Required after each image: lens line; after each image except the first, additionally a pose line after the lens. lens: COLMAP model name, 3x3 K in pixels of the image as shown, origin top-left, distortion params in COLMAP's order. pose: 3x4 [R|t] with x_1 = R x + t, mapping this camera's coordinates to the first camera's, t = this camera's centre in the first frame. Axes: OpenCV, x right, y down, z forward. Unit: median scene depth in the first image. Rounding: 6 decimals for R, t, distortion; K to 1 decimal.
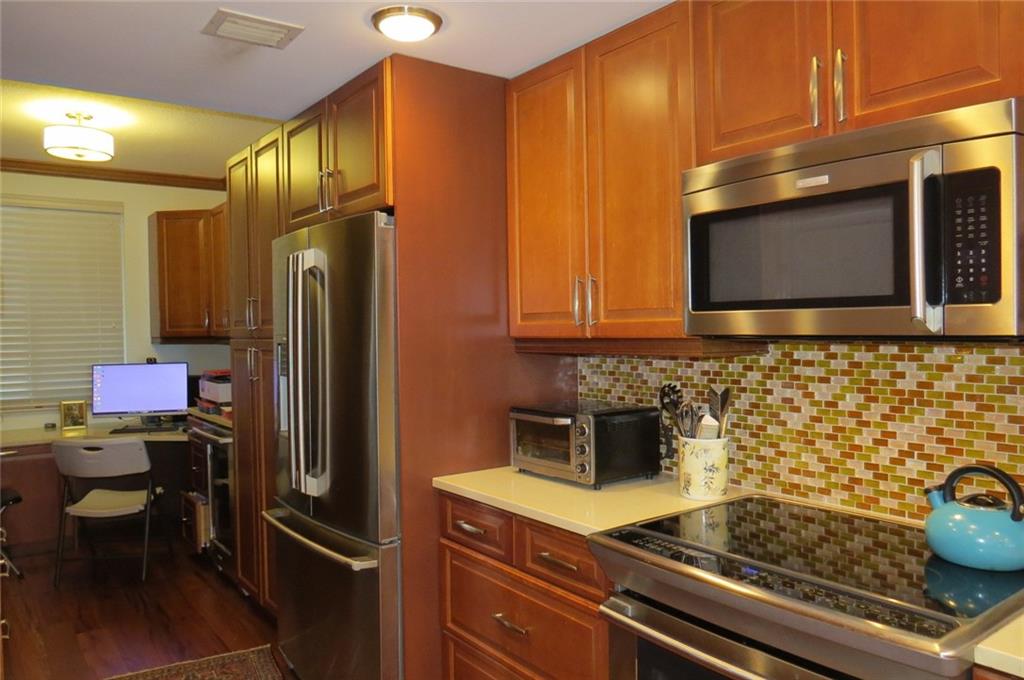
lens RADIAL K [[735.9, 0, 508.6], [0, 735.9, 338.4], [0, 0, 1]] dist [-0.020856, 0.012264]
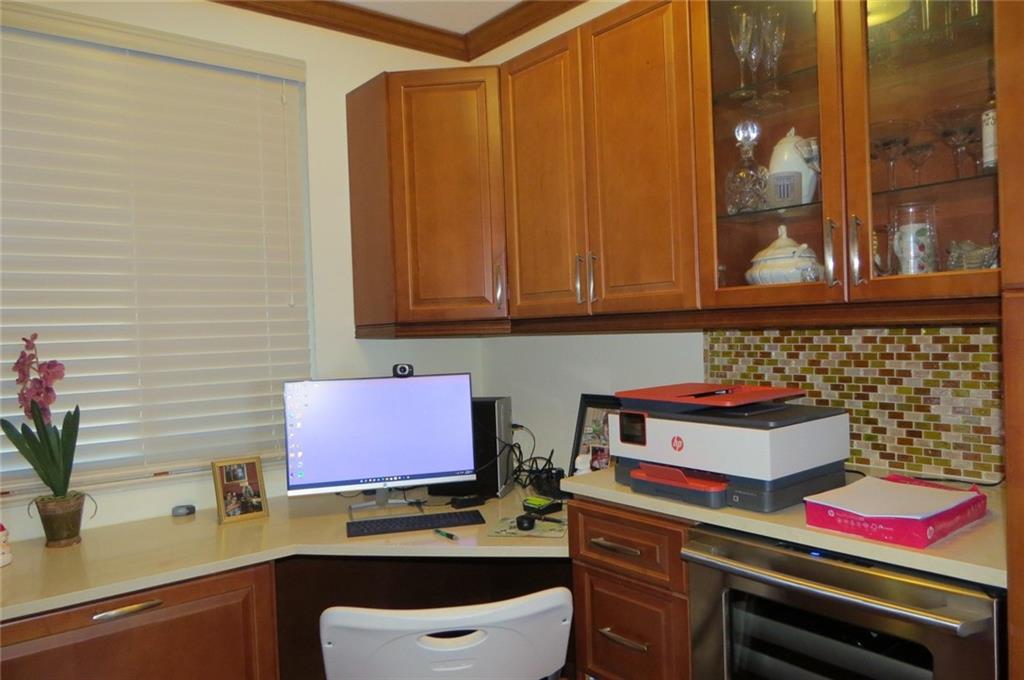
lens RADIAL K [[735.9, 0, 534.9], [0, 735.9, 331.9], [0, 0, 1]] dist [-0.020856, 0.012264]
pose [[0.997804, -0.023039, 0.062103, -0.415043], [0.022821, 0.999731, 0.004222, 0.004458], [-0.062184, -0.002795, 0.998061, 0.494241]]
